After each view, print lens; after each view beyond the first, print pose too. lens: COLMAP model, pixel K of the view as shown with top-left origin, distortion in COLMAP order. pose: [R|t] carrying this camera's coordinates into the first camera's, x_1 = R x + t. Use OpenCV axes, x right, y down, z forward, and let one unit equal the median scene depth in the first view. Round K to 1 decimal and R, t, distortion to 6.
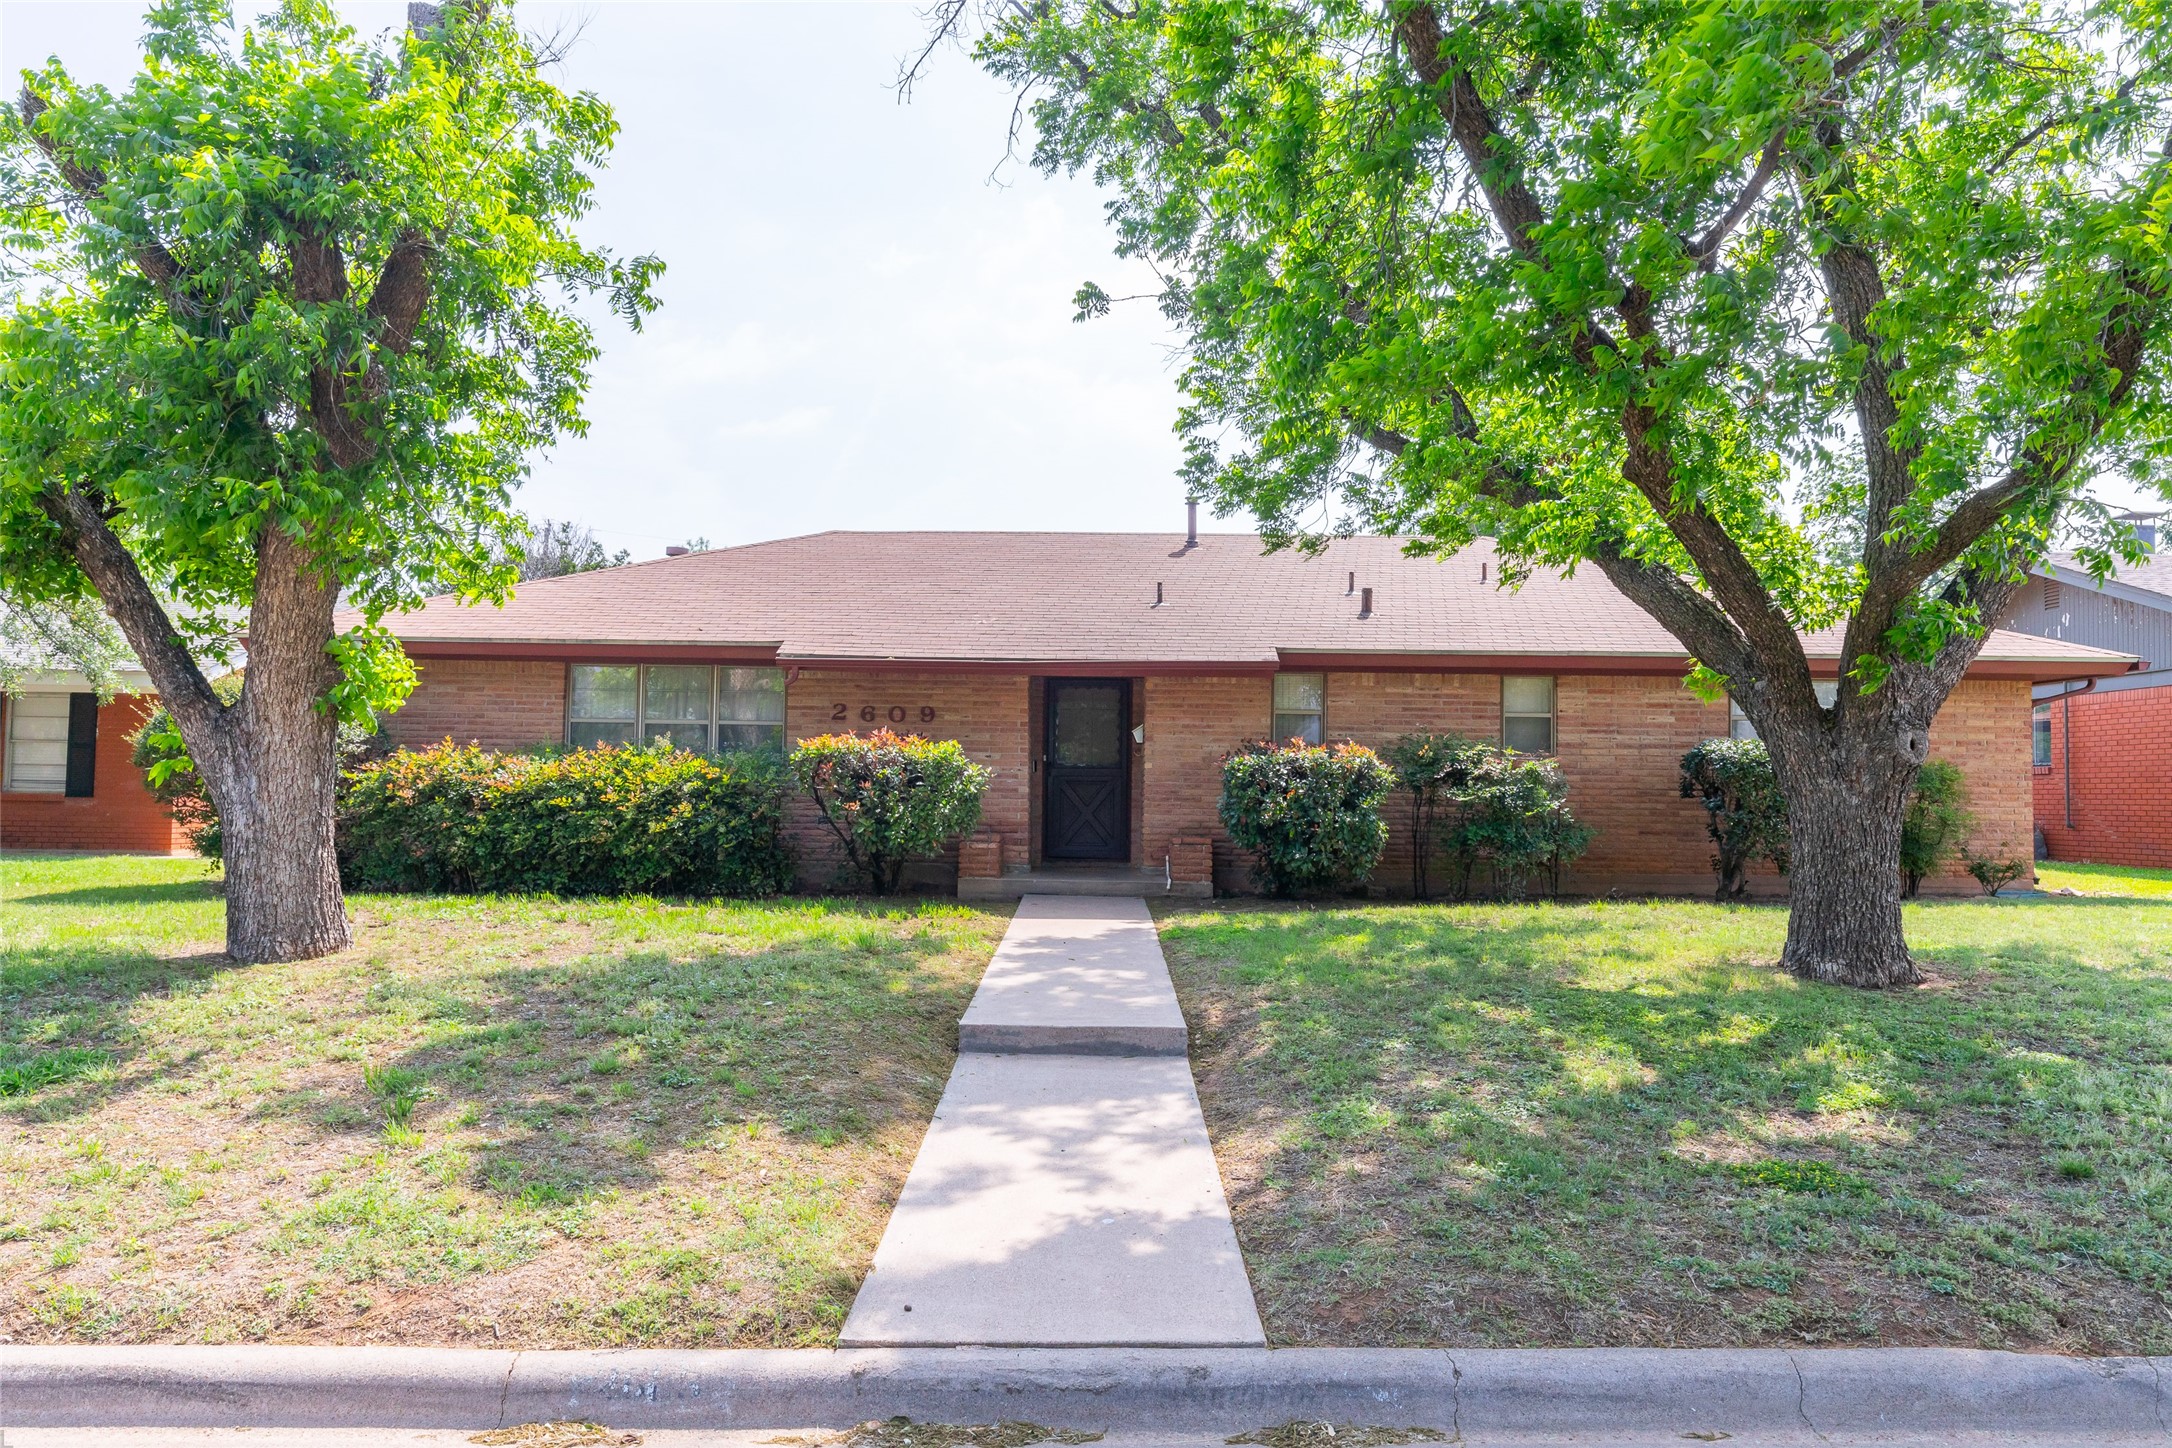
lens RADIAL K [[1468.4, 0, 1086.0], [0, 1468.4, 724.0], [0, 0, 1]] dist [-0.047280, 0.000260]
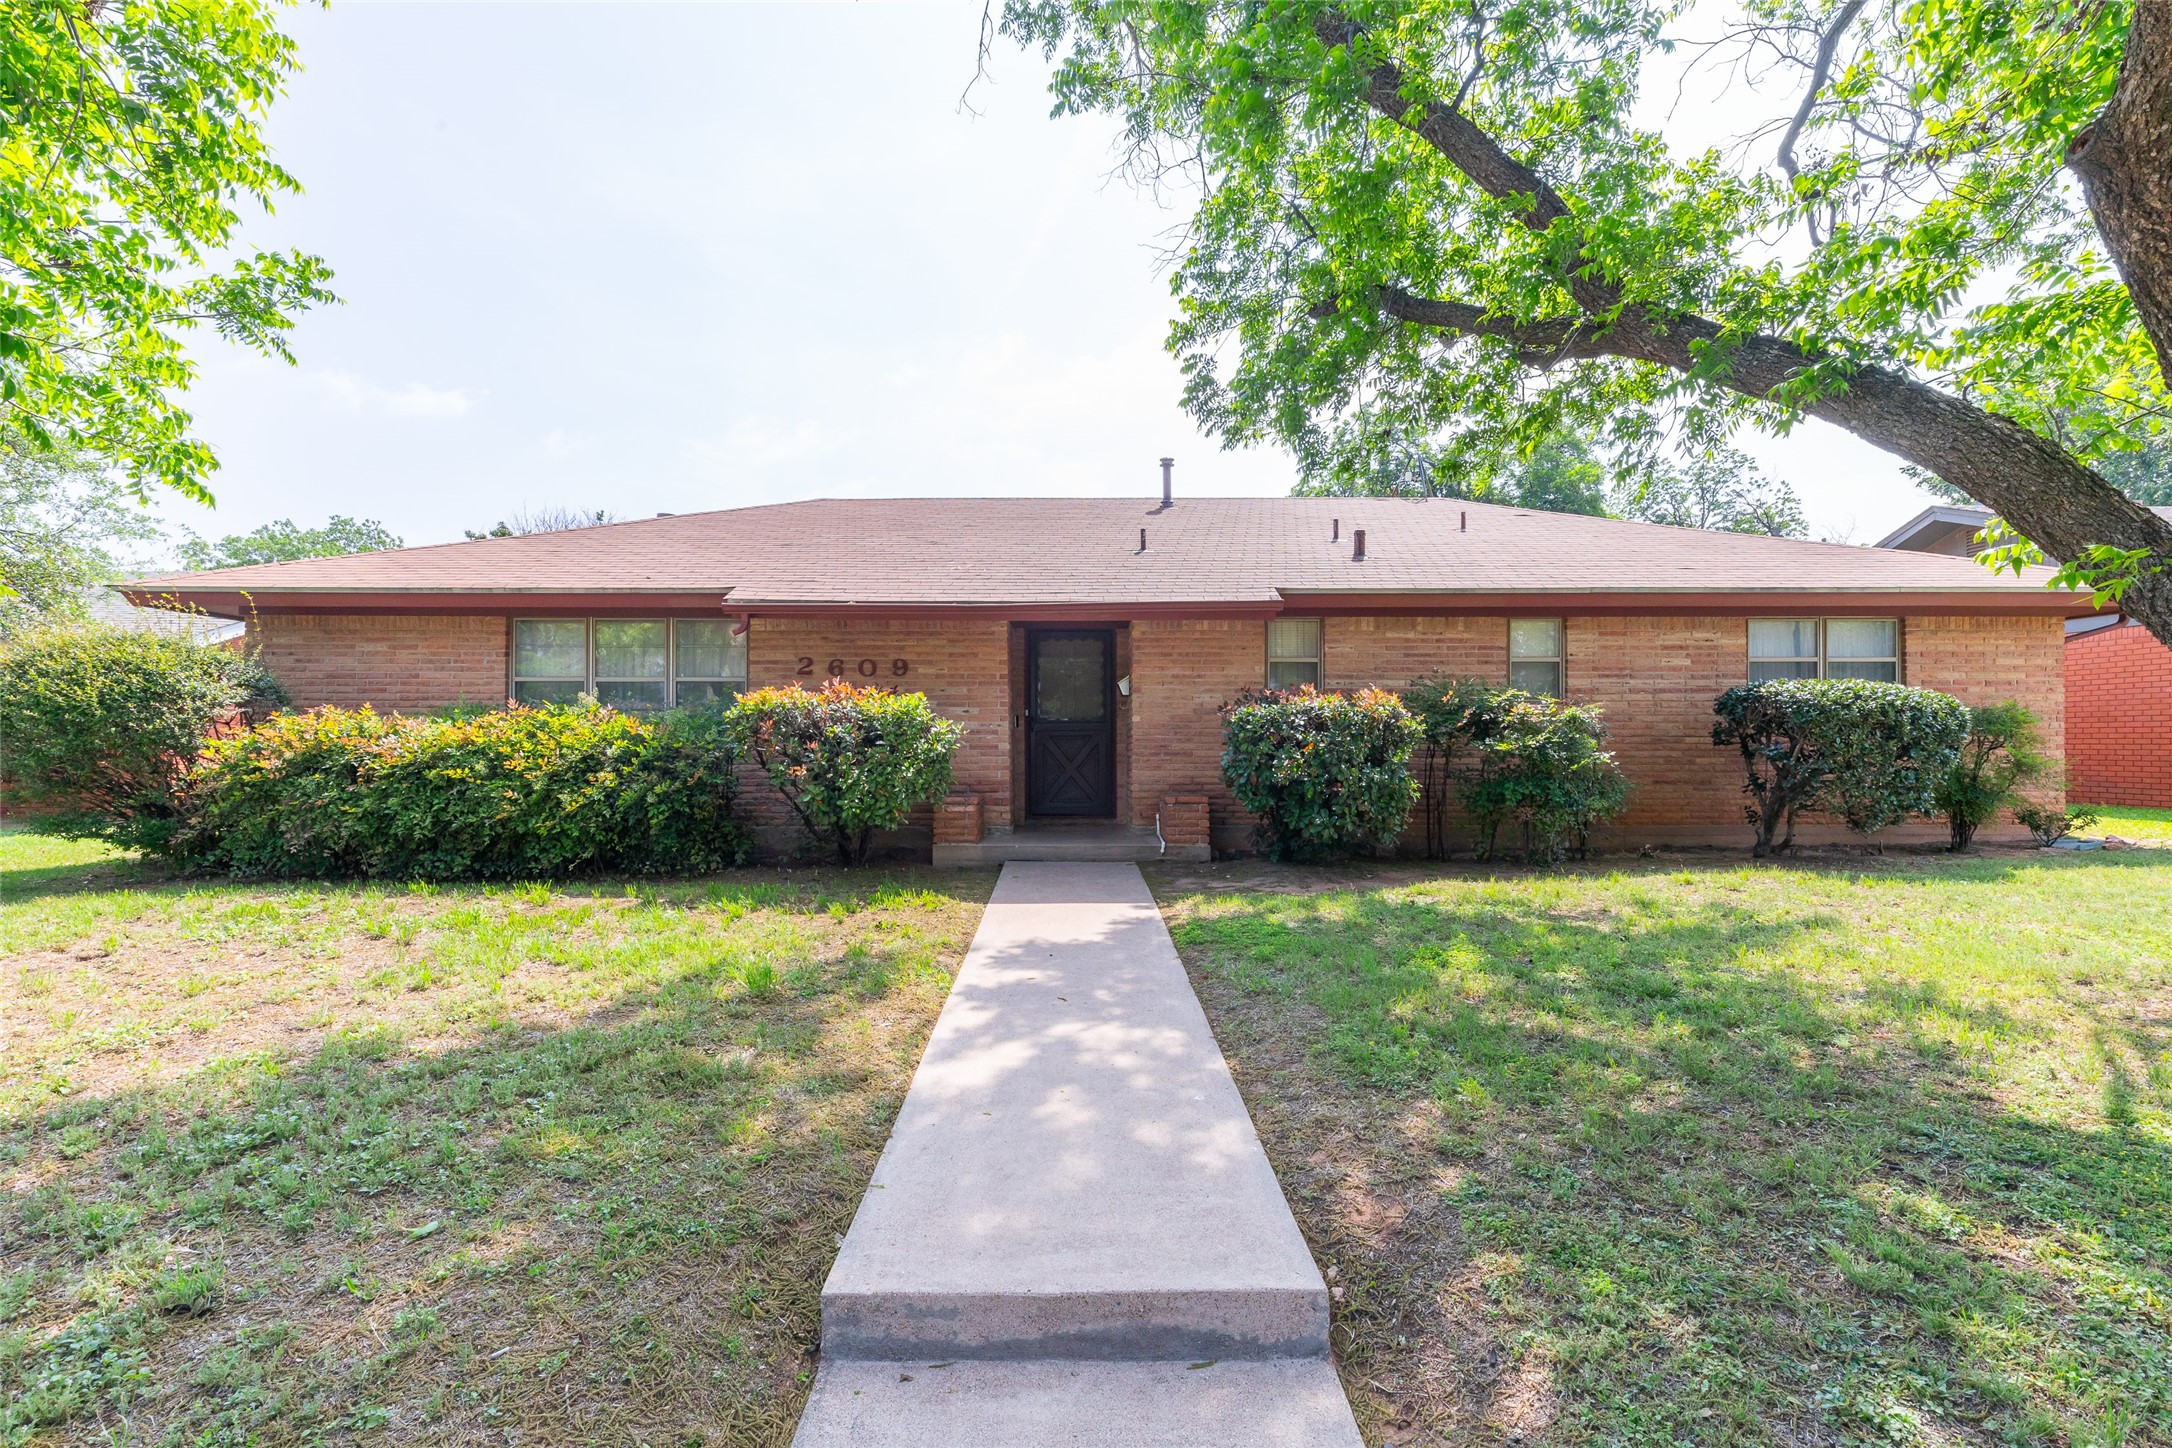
lens RADIAL K [[1022.1, 0, 1086.0], [0, 1022.1, 724.0], [0, 0, 1]] dist [0.002259, 0.000080]
pose [[0.999619, -0.014963, 0.023173, -0.005709], [0.014248, 0.999426, 0.030748, 0.012487], [-0.023619, -0.030406, 0.999259, 0.387815]]
